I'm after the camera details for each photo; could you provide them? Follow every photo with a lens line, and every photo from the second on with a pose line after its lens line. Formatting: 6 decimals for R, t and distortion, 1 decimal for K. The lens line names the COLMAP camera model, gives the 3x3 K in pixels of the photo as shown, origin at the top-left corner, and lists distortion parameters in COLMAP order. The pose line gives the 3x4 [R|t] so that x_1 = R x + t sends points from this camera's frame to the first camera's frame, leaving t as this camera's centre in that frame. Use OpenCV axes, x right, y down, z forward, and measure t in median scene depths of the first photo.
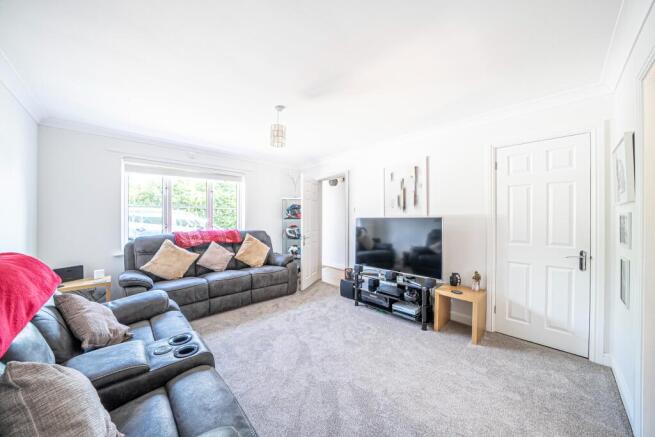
lens RADIAL K [[229.4, 0, 326.5], [0, 229.4, 219.0], [0, 0, 1]] dist [-0.013913, -0.000030]
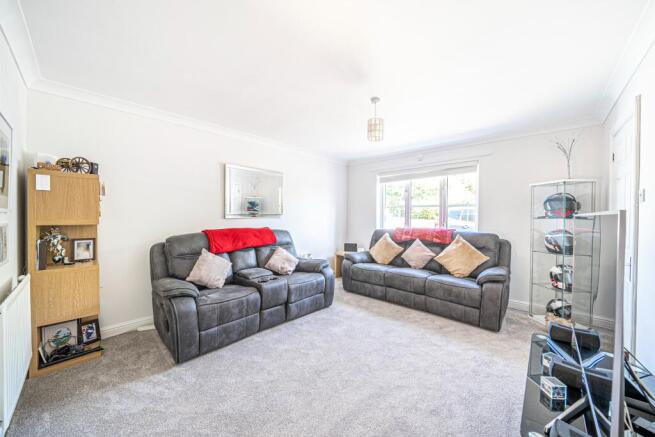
lens RADIAL K [[239.9, 0, 326.3], [0, 239.9, 218.0], [0, 0, 1]] dist [-0.012122, 0.000123]
pose [[0.070638, 0.012985, -0.997418, 0.553176], [-0.008767, 0.999885, 0.012396, -0.005106], [0.997464, 0.007869, 0.070743, 0.517009]]
